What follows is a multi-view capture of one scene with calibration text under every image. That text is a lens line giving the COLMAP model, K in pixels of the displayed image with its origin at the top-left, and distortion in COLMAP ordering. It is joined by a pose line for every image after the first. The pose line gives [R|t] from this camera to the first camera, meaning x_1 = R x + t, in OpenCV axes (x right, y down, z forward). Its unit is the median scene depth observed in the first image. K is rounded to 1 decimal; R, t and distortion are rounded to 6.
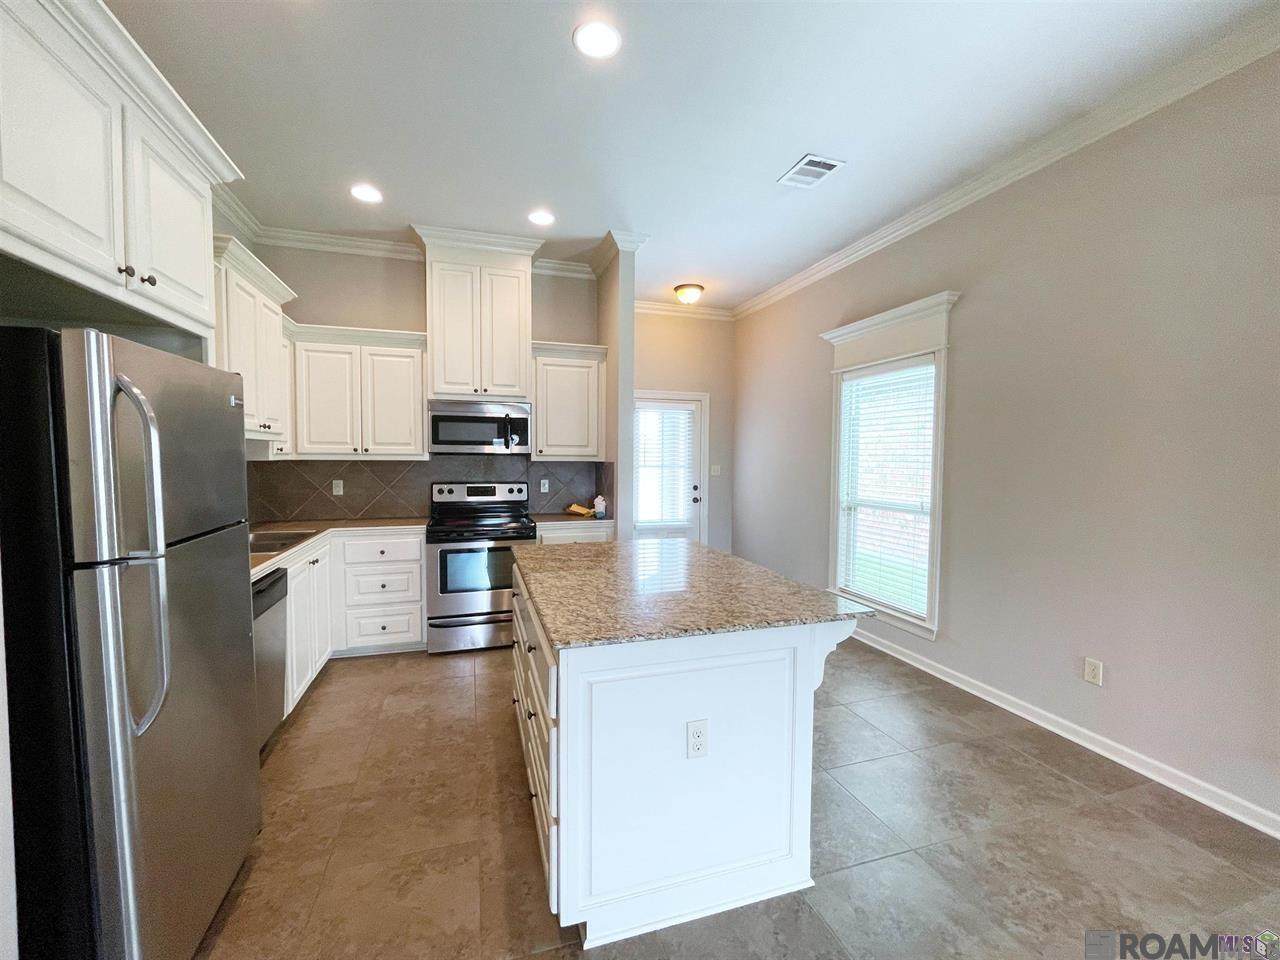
lens RADIAL K [[522.3, 0, 633.3], [0, 522.3, 480.4], [0, 0, 1]] dist [0.000735, 0.001267]
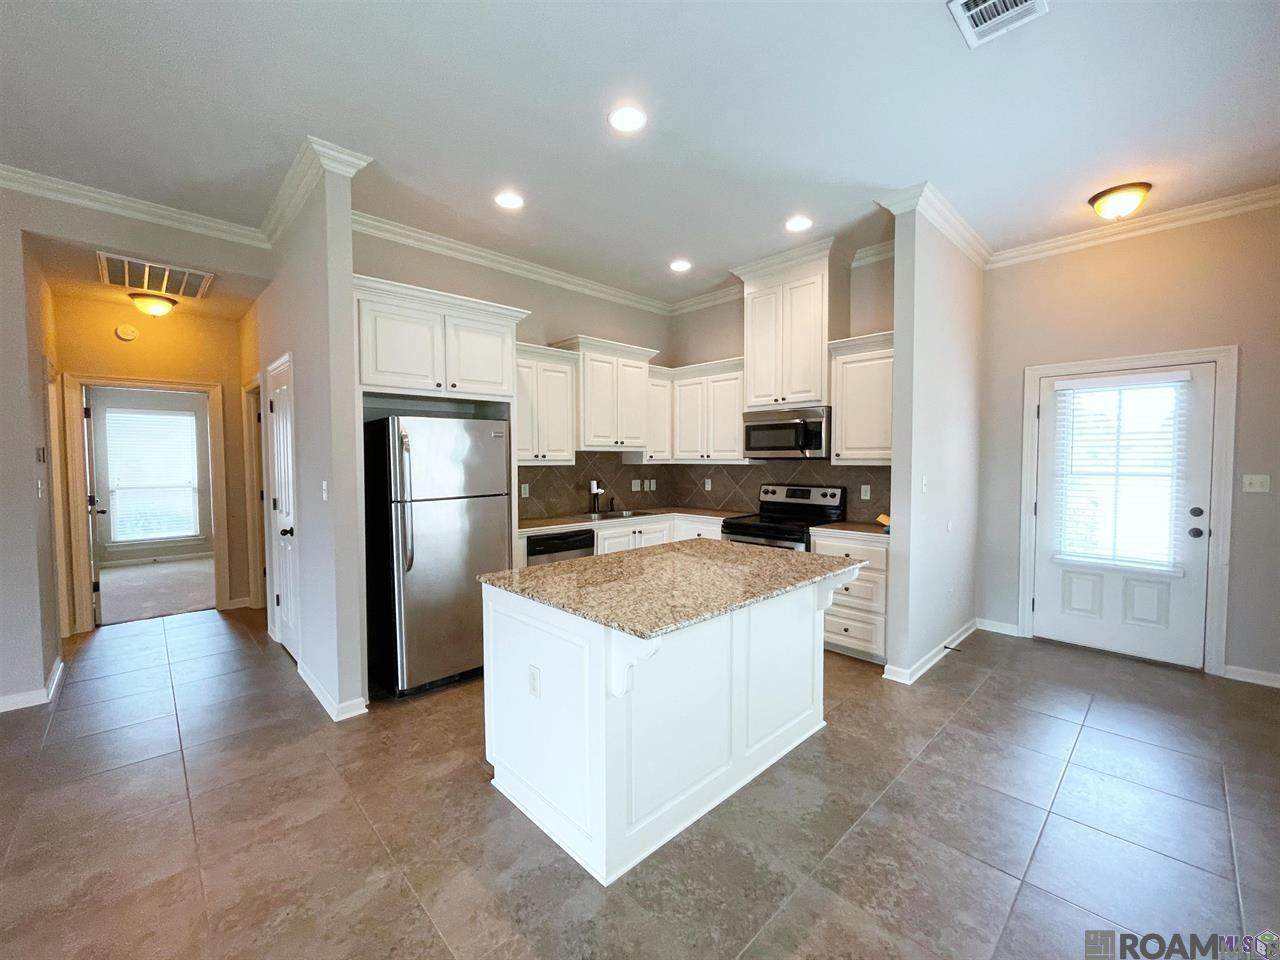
lens RADIAL K [[522.3, 0, 633.3], [0, 522.3, 480.4], [0, 0, 1]] dist [0.000735, 0.001267]
pose [[0.439166, 0.028921, -0.897940, 0.544709], [-0.036132, 0.999242, 0.014512, -0.010101], [0.897679, 0.026071, 0.439878, 0.254652]]
